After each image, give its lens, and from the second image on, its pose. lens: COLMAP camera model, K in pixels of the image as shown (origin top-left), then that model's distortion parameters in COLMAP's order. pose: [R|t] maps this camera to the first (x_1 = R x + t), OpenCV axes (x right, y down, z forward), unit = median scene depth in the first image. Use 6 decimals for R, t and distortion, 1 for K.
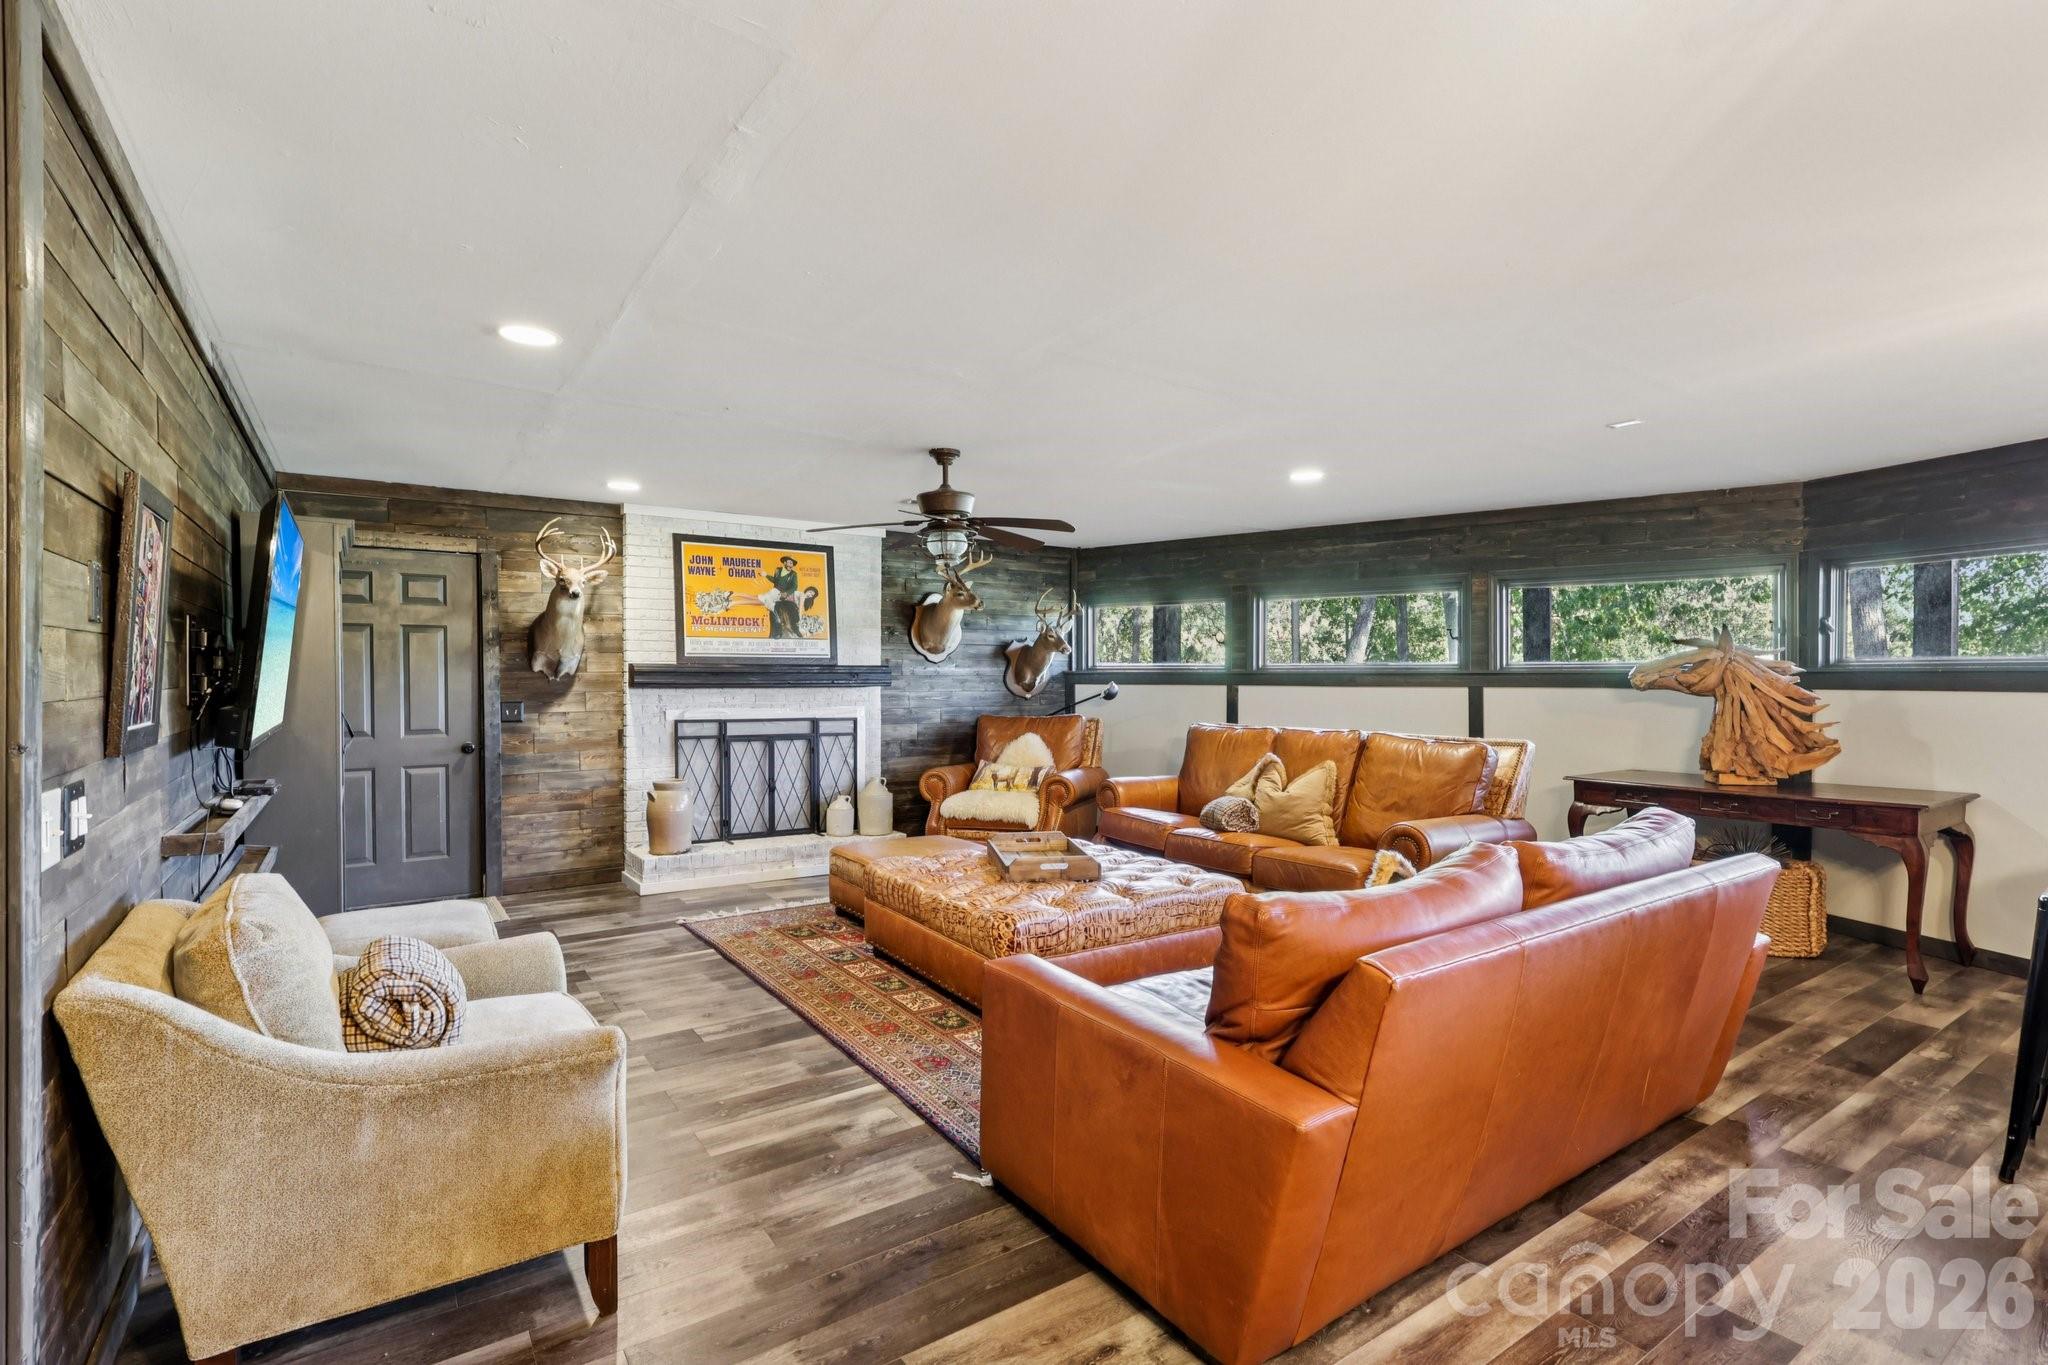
lens RADIAL K [[969.7, 0, 1024.0], [0, 969.7, 682.5], [0, 0, 1]] dist [-0.000265, -0.000112]
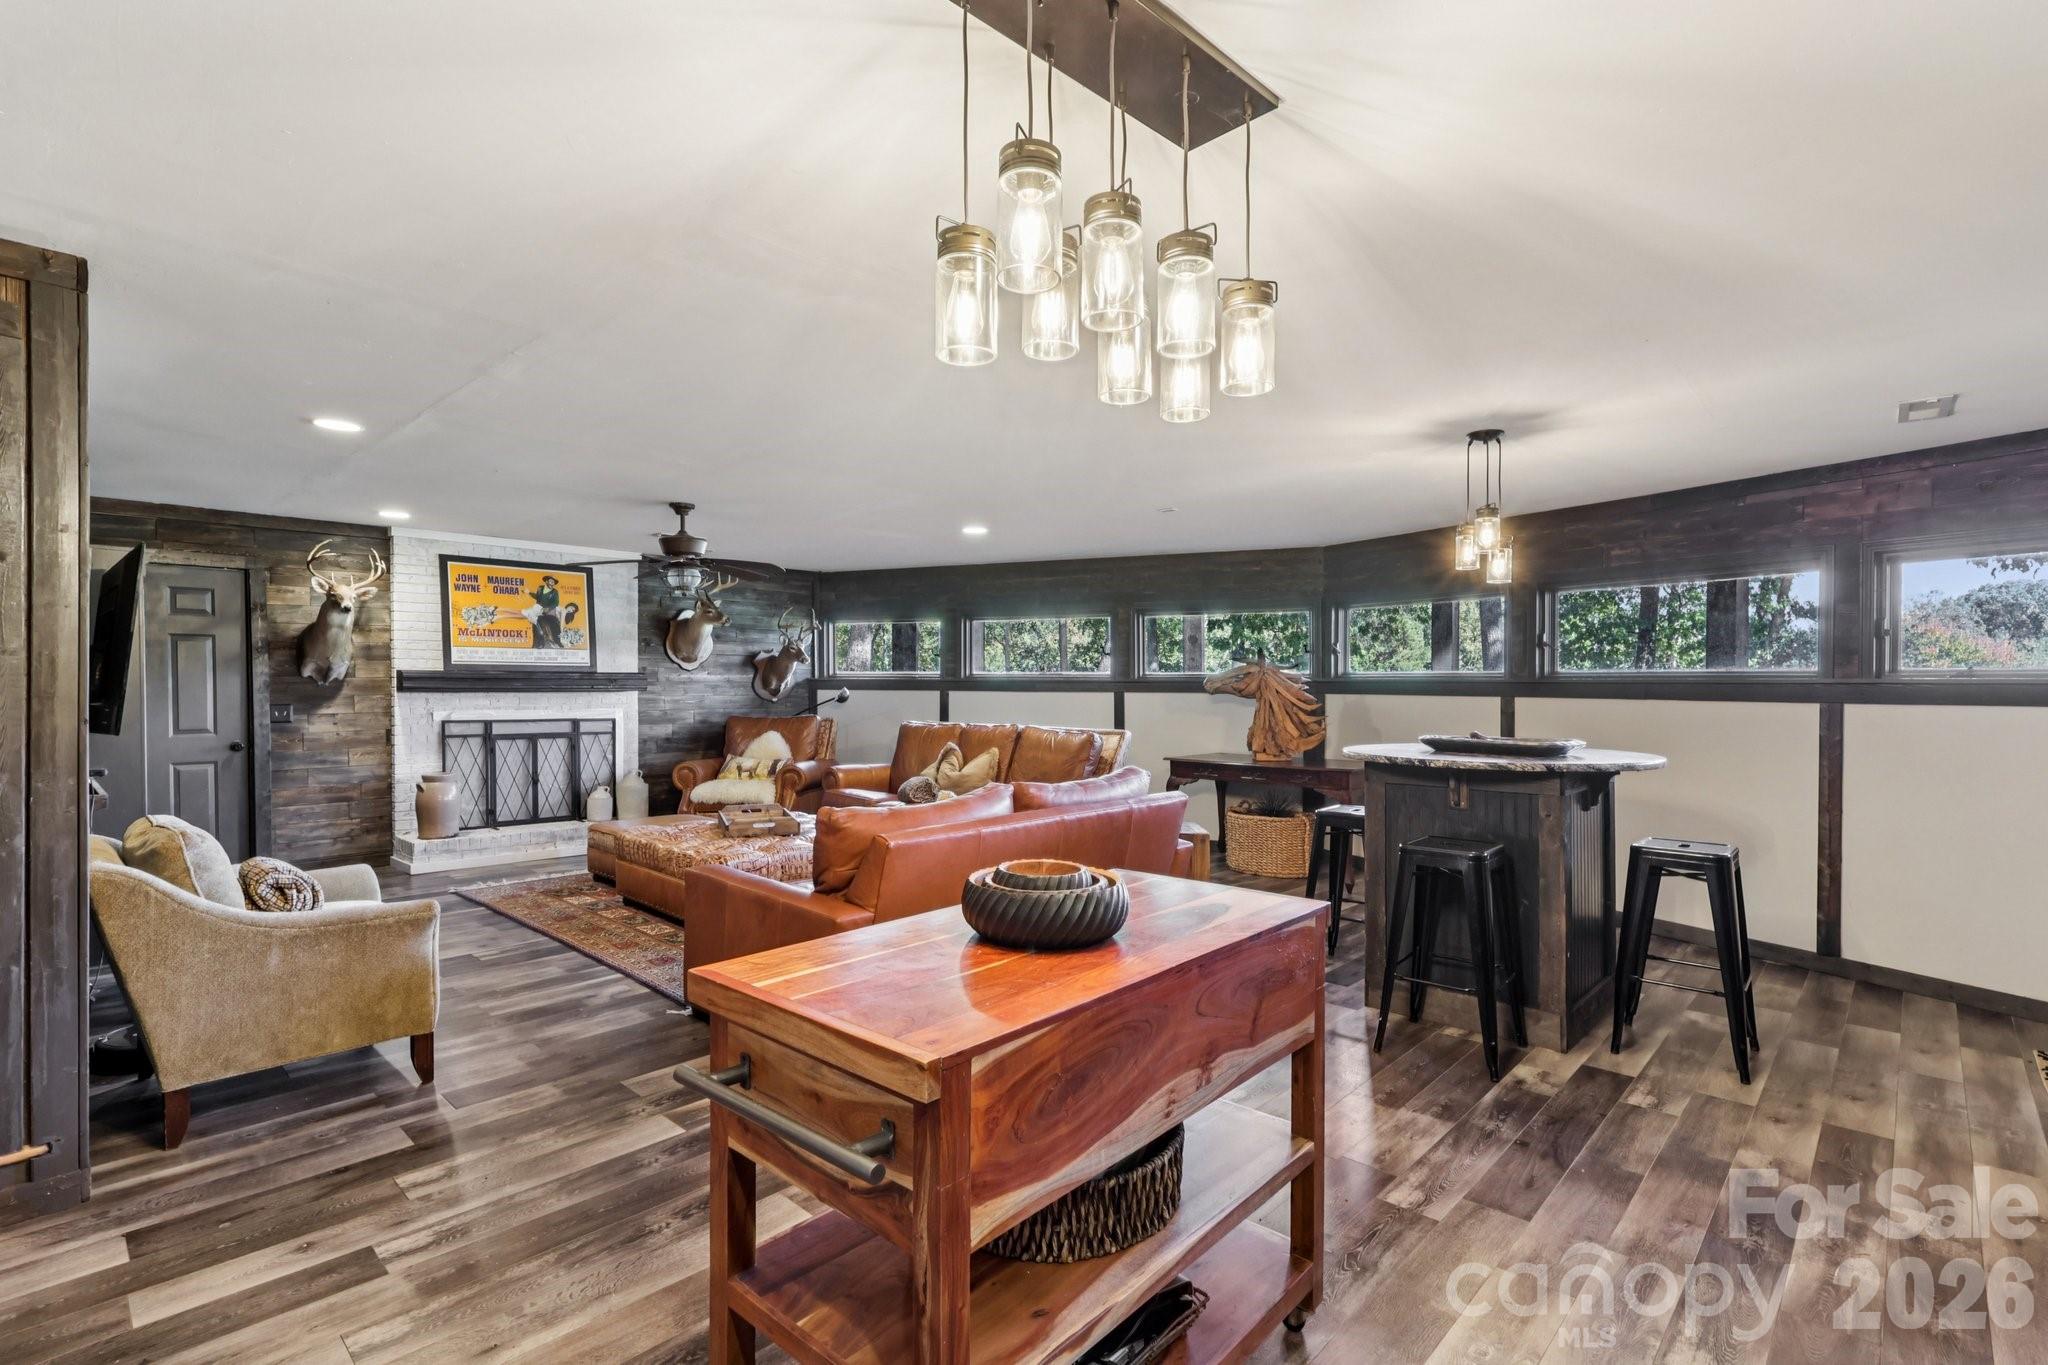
lens RADIAL K [[973.4, 0, 1012.5], [0, 973.4, 699.6], [0, 0, 1]] dist [0.000076, 0.000496]
pose [[0.979465, -0.000190, 0.201614, 0.064310], [-0.002022, 0.999940, 0.010770, 0.001114], [-0.201604, -0.010956, 0.979406, -0.254437]]
